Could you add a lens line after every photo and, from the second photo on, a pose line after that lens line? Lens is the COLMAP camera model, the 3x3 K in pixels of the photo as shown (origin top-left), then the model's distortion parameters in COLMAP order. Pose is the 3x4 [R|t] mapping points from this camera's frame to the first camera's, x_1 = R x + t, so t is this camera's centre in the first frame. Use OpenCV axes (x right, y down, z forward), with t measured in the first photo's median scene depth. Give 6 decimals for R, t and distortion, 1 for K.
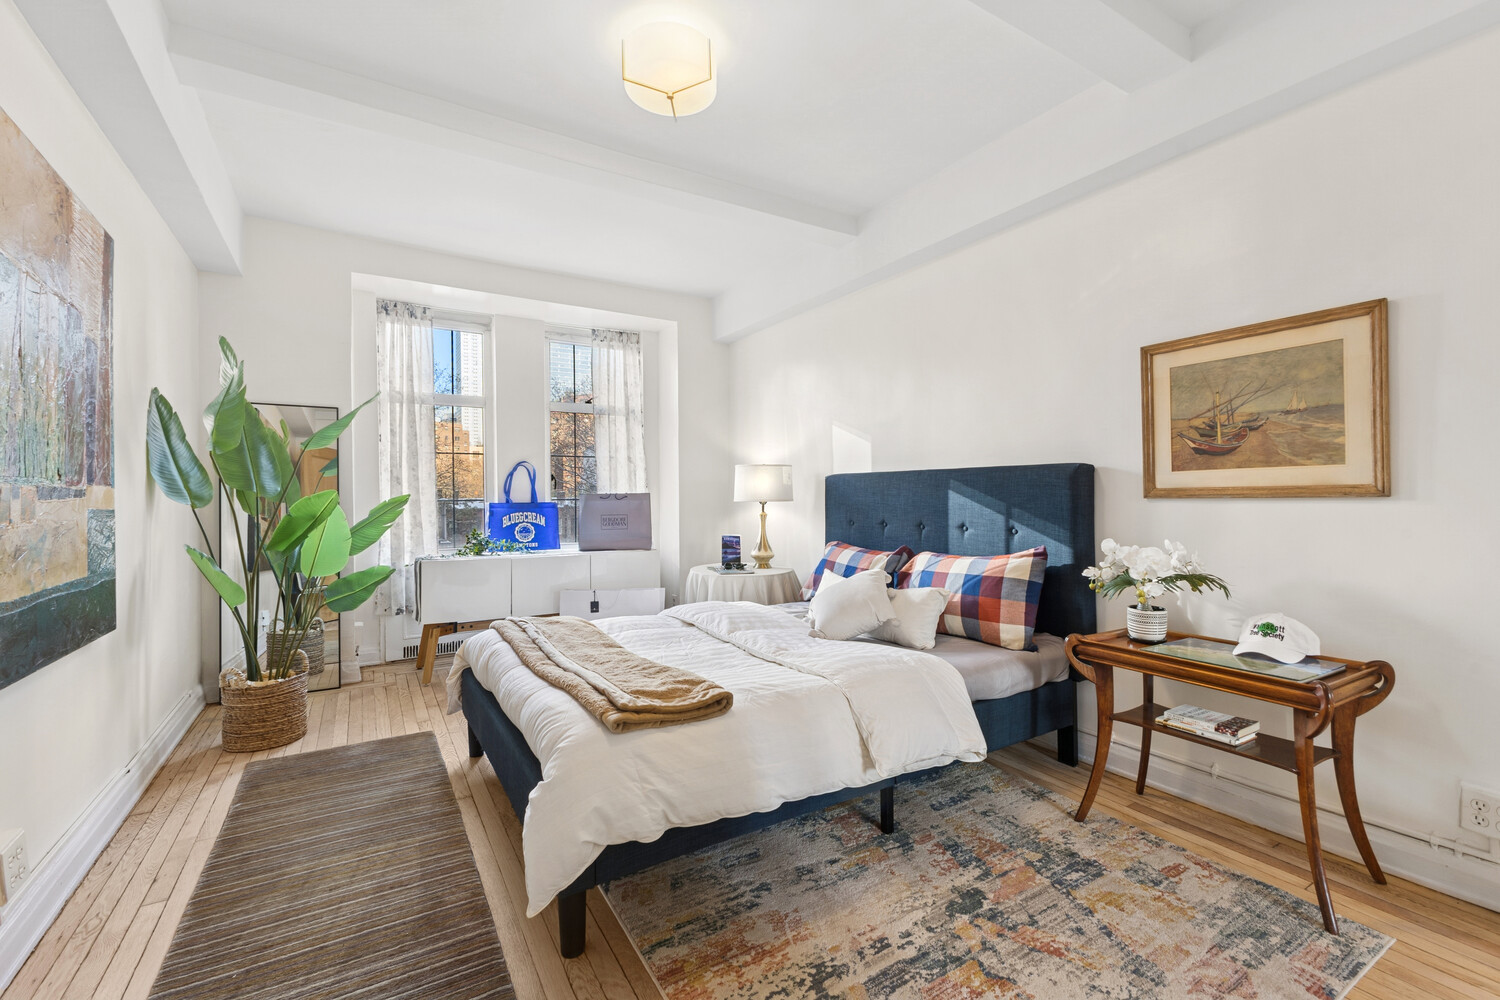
lens RADIAL K [[641.1, 0, 752.9], [0, 641.1, 489.7], [0, 0, 1]] dist [0.003986, -0.000589]
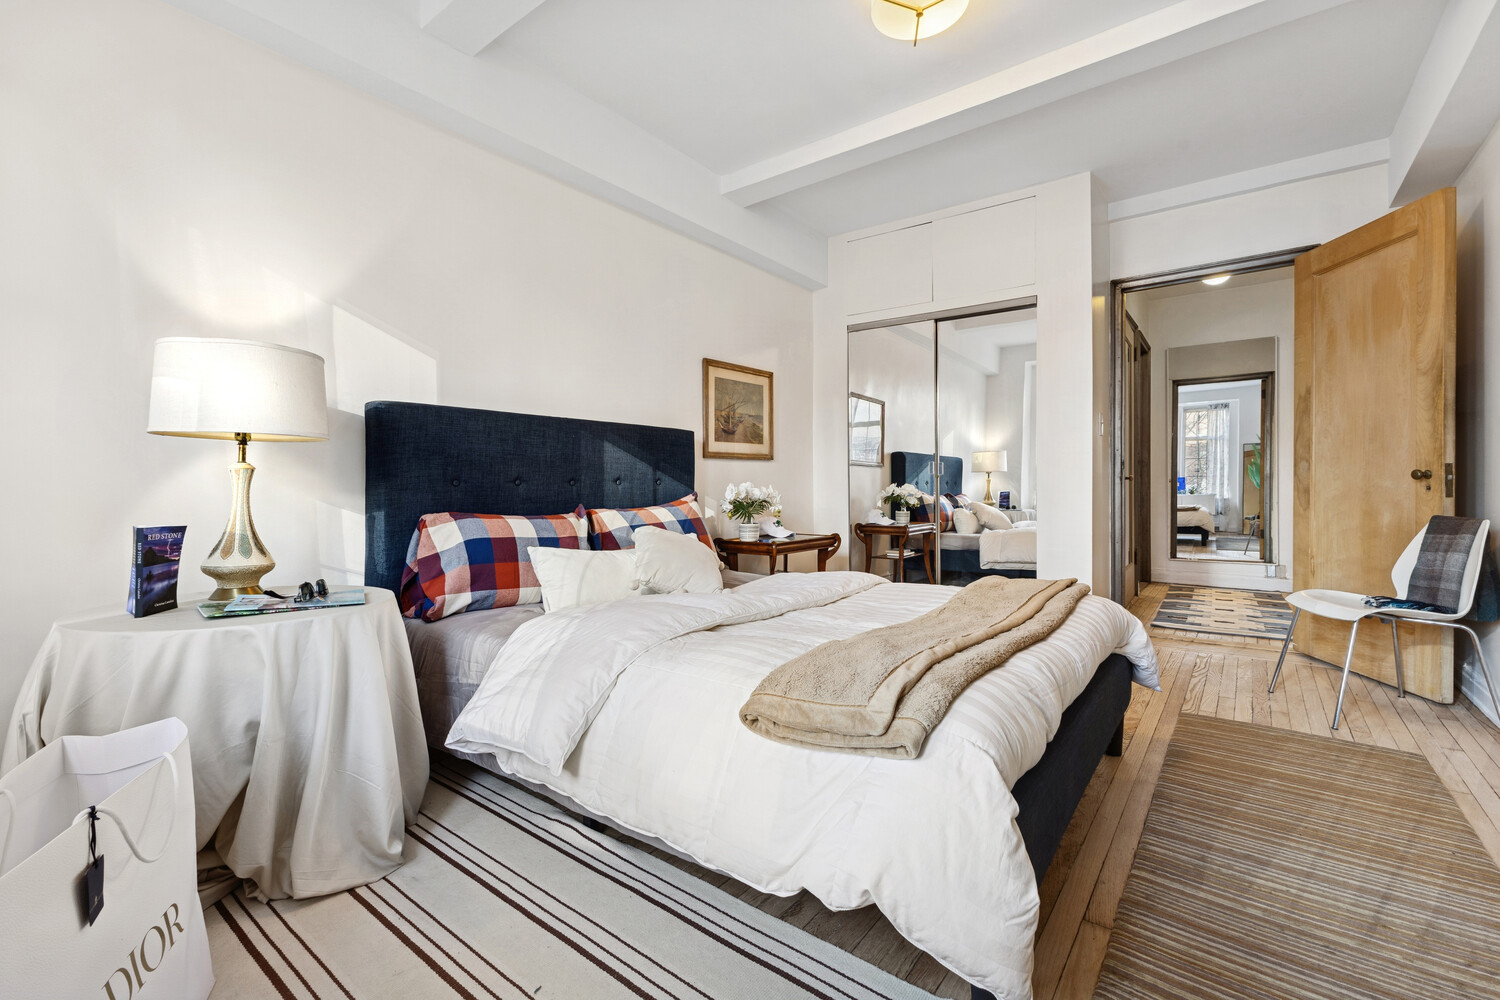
lens RADIAL K [[641.1, 0, 753.6], [0, 641.1, 497.5], [0, 0, 1]] dist [0.003986, -0.000589]
pose [[-0.367139, -0.005556, 0.930150, -0.832830], [0.005721, 0.999950, 0.008231, 0.094282], [-0.930149, 0.008344, -0.367089, 1.433176]]
